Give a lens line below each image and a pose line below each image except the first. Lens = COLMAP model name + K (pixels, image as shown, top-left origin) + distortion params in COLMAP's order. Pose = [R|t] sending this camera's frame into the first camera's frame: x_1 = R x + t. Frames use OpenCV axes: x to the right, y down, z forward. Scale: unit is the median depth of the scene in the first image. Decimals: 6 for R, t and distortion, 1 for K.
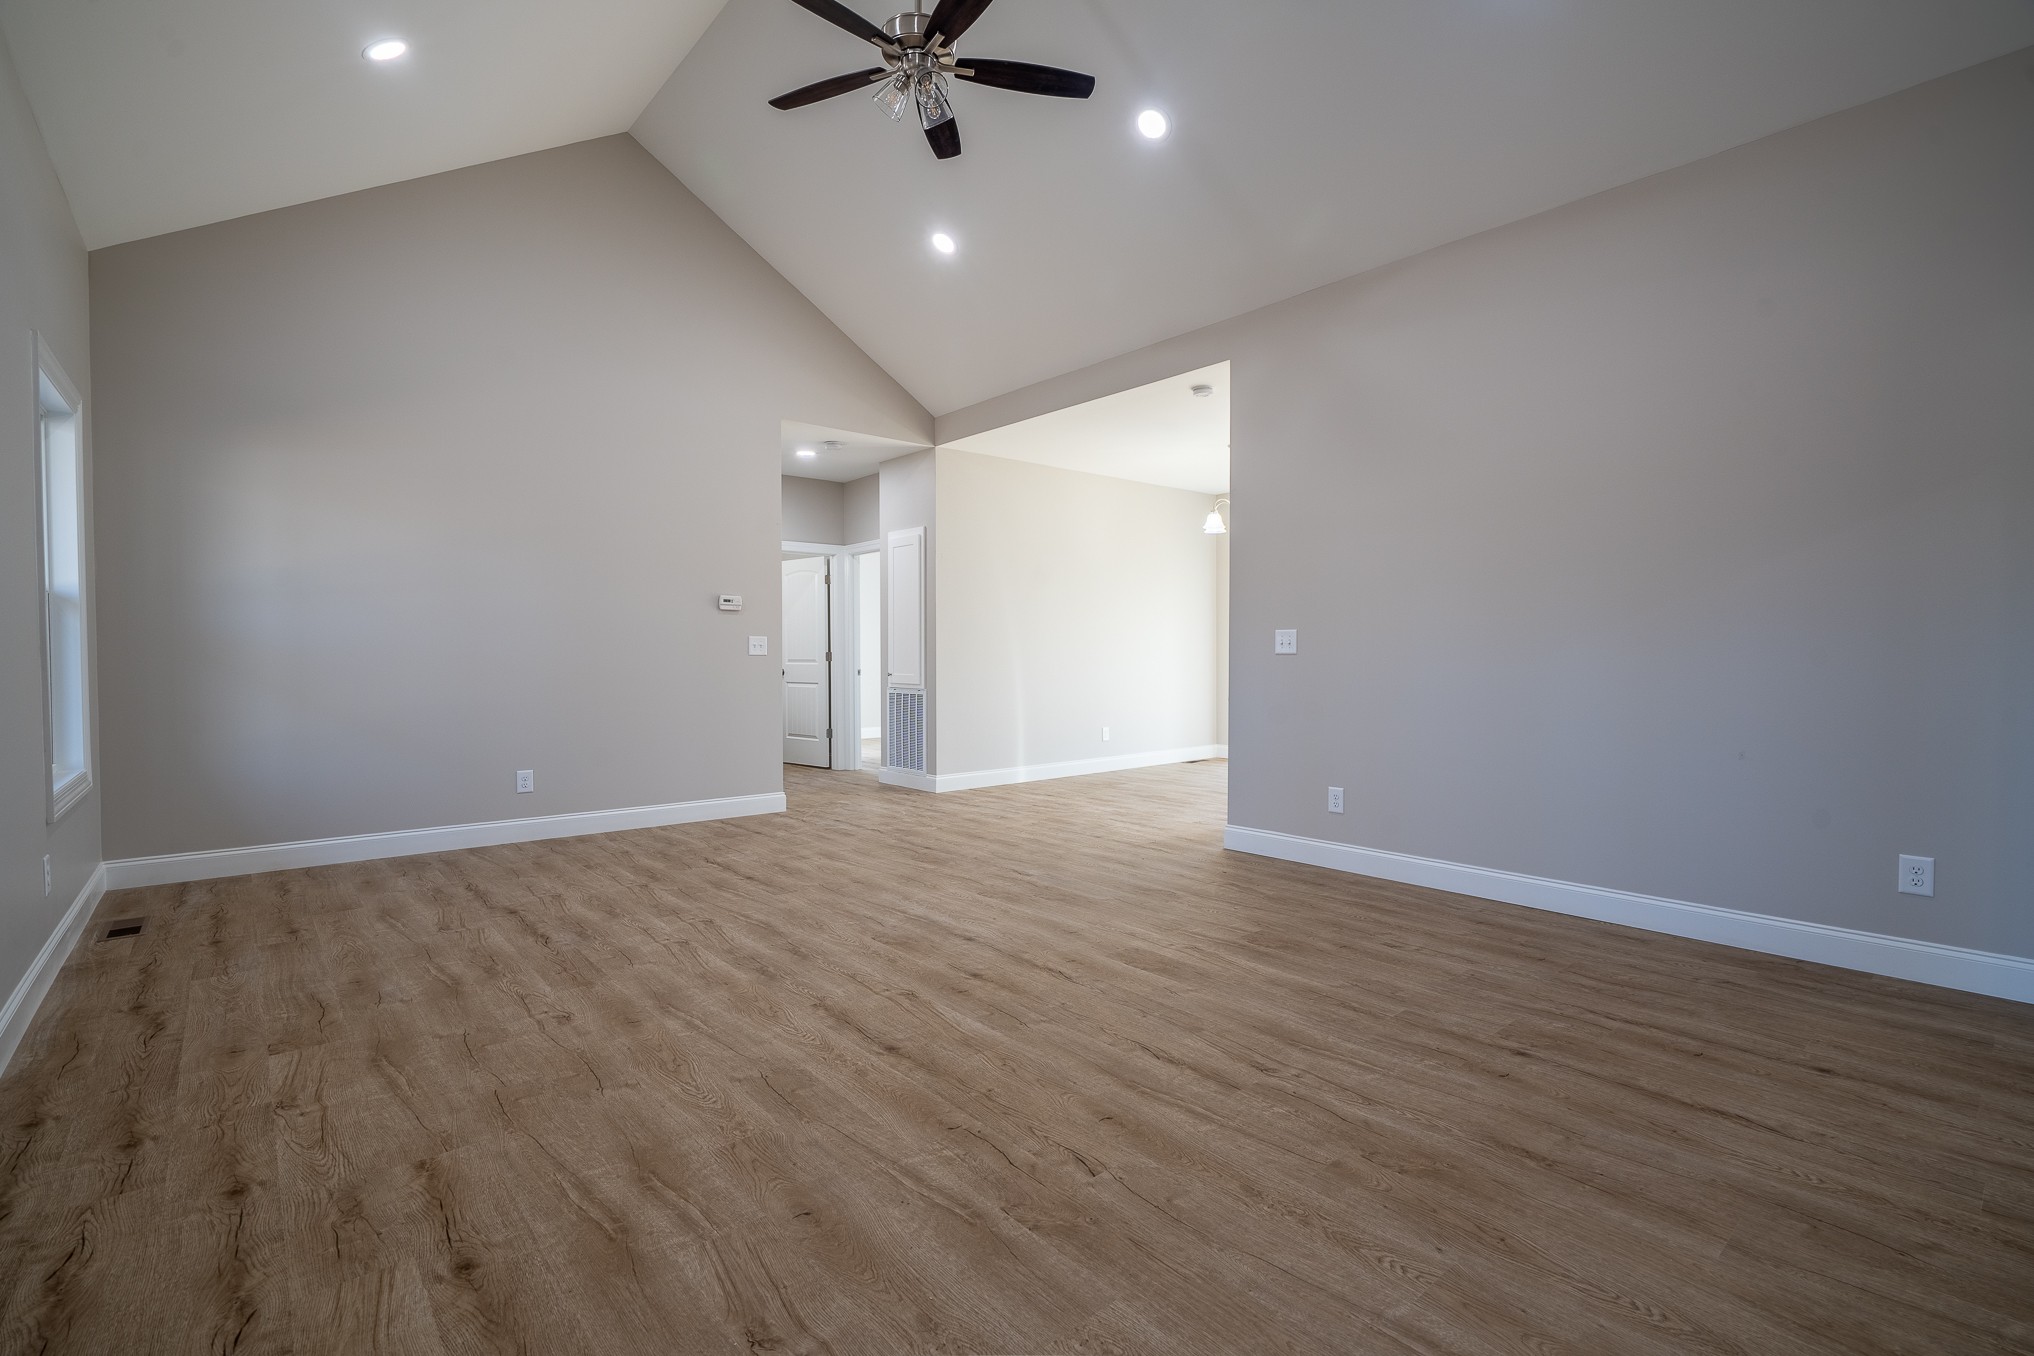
lens RADIAL K [[915.2, 0, 1020.6], [0, 915.2, 673.7], [0, 0, 1]] dist [-0.000142, 0.000342]
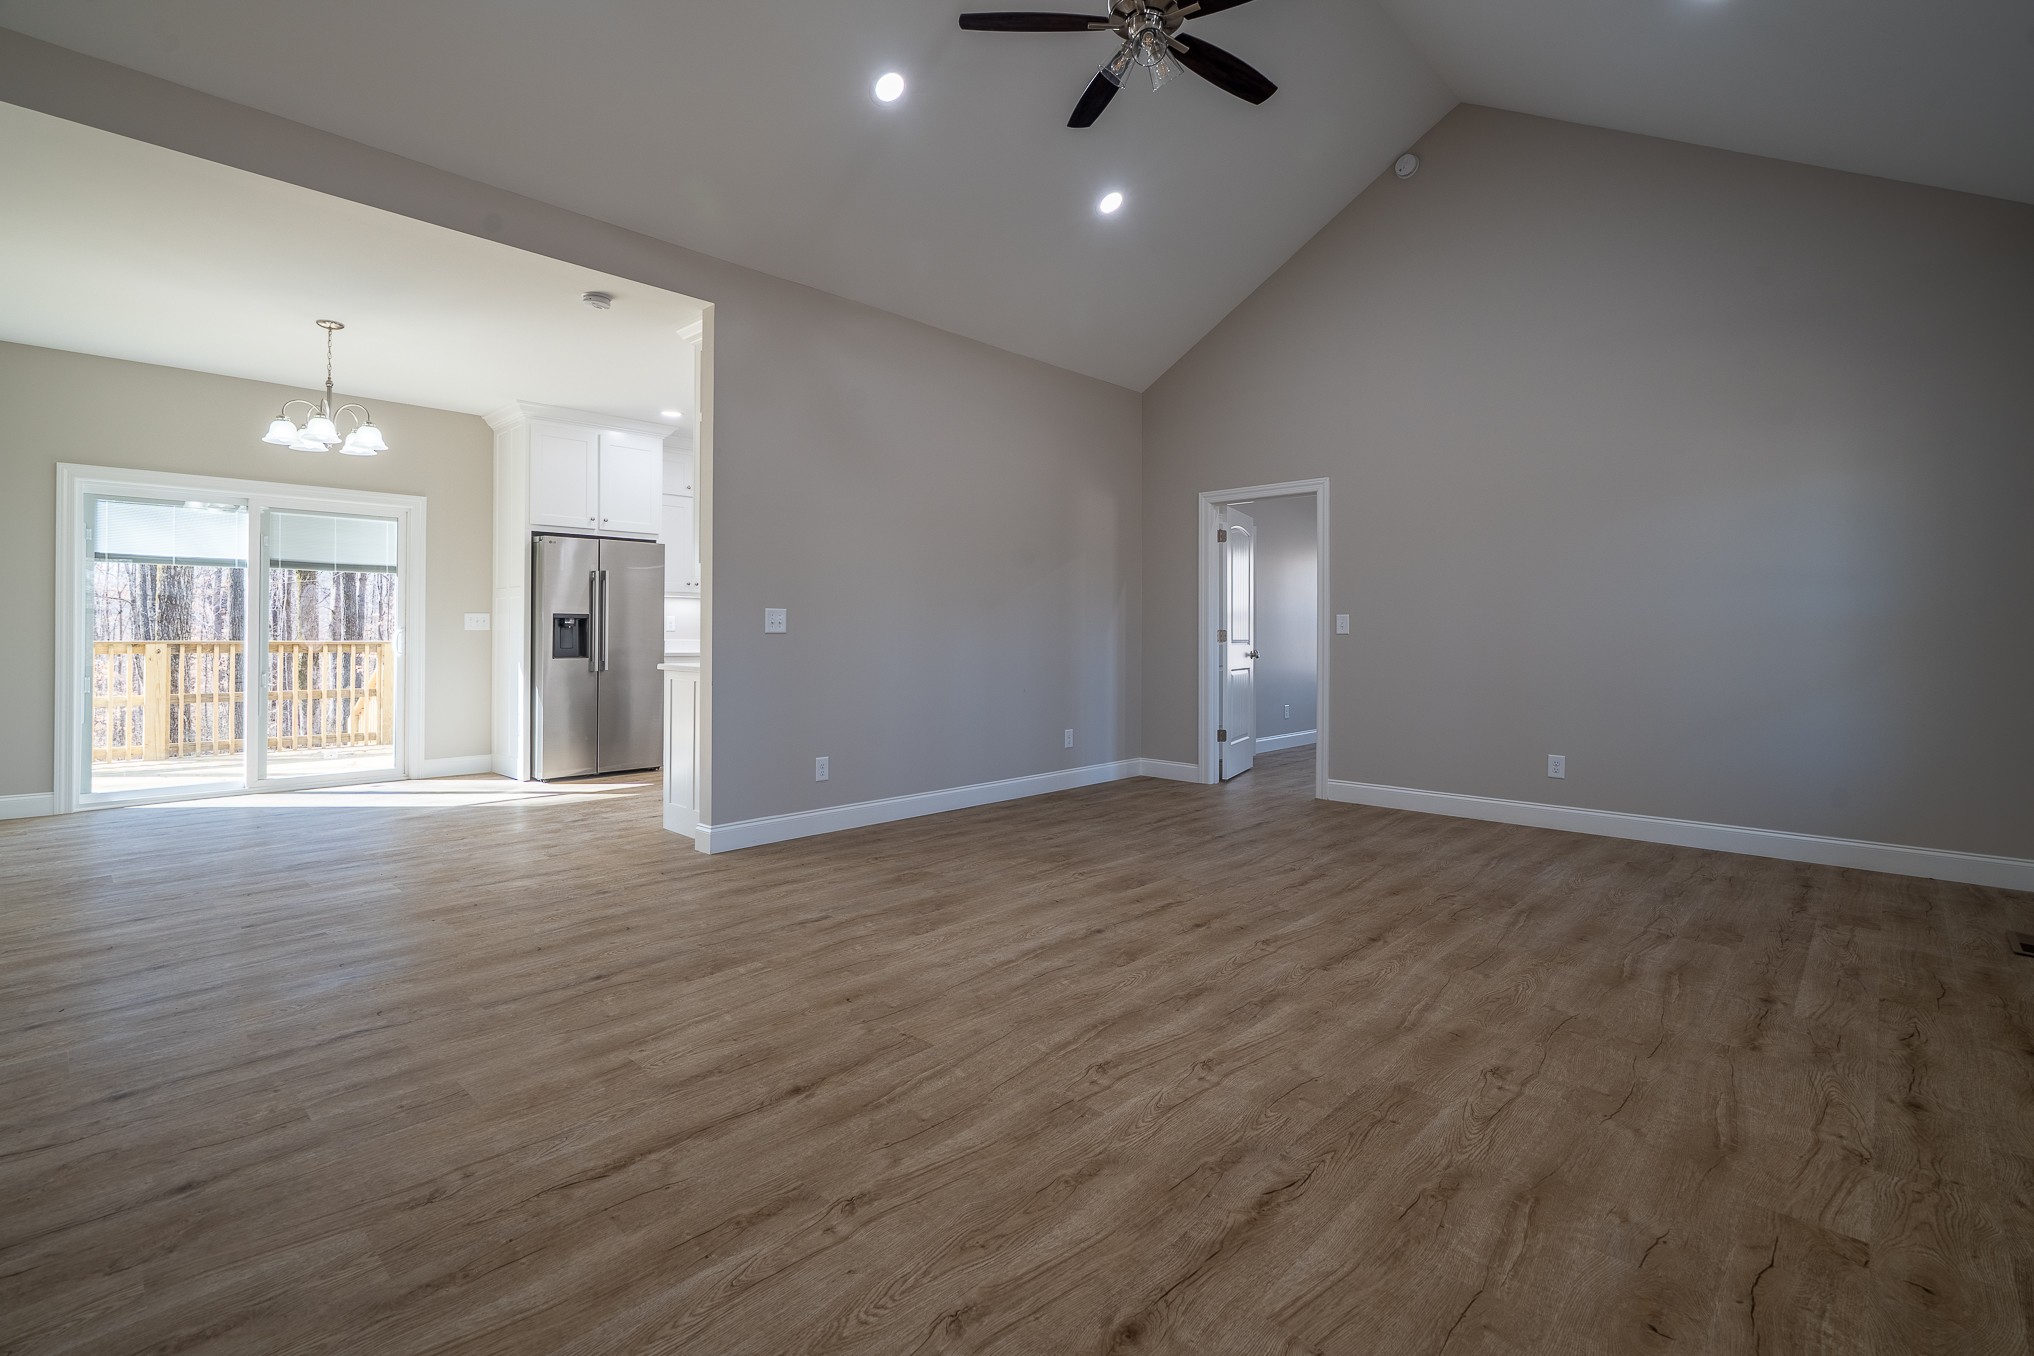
lens RADIAL K [[916.1, 0, 998.4], [0, 916.1, 625.5], [0, 0, 1]] dist [-0.003298, 0.000017]
pose [[-0.086626, 0.011387, 0.996176, -1.136413], [0.016254, 0.999818, -0.010015, -0.025404], [-0.996108, 0.015325, -0.086795, 1.334297]]
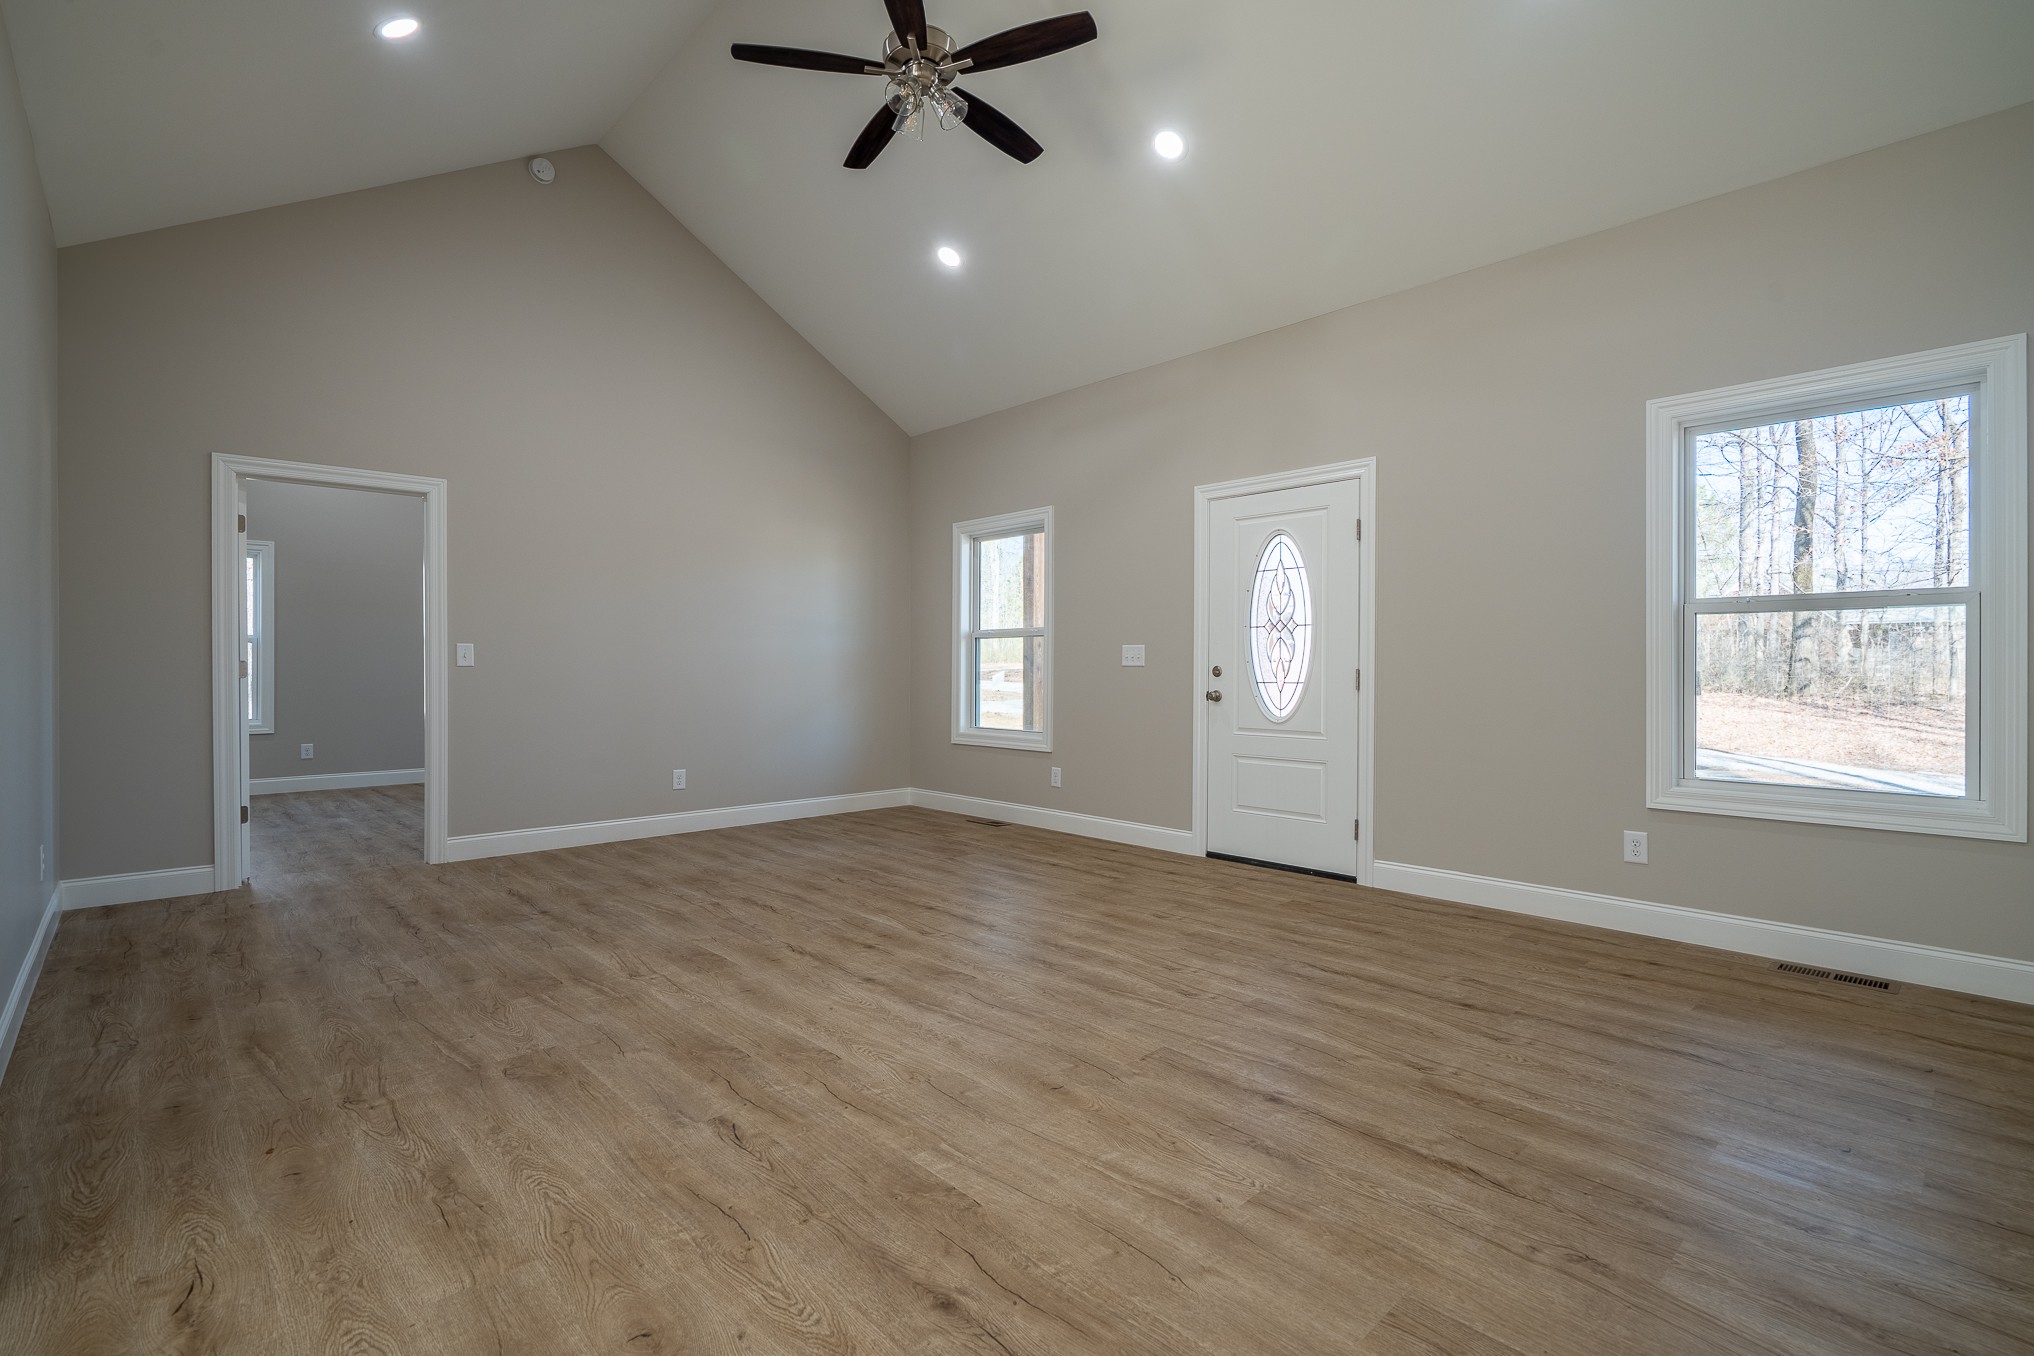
lens RADIAL K [[934.2, 0, 1003.8], [0, 934.2, 669.3], [0, 0, 1]] dist [-0.003668, -0.000847]
pose [[-0.999696, 0.002685, -0.024525, -0.189143], [0.002165, 0.999773, 0.021202, -0.042376], [0.024577, 0.021142, -0.999474, 2.169354]]
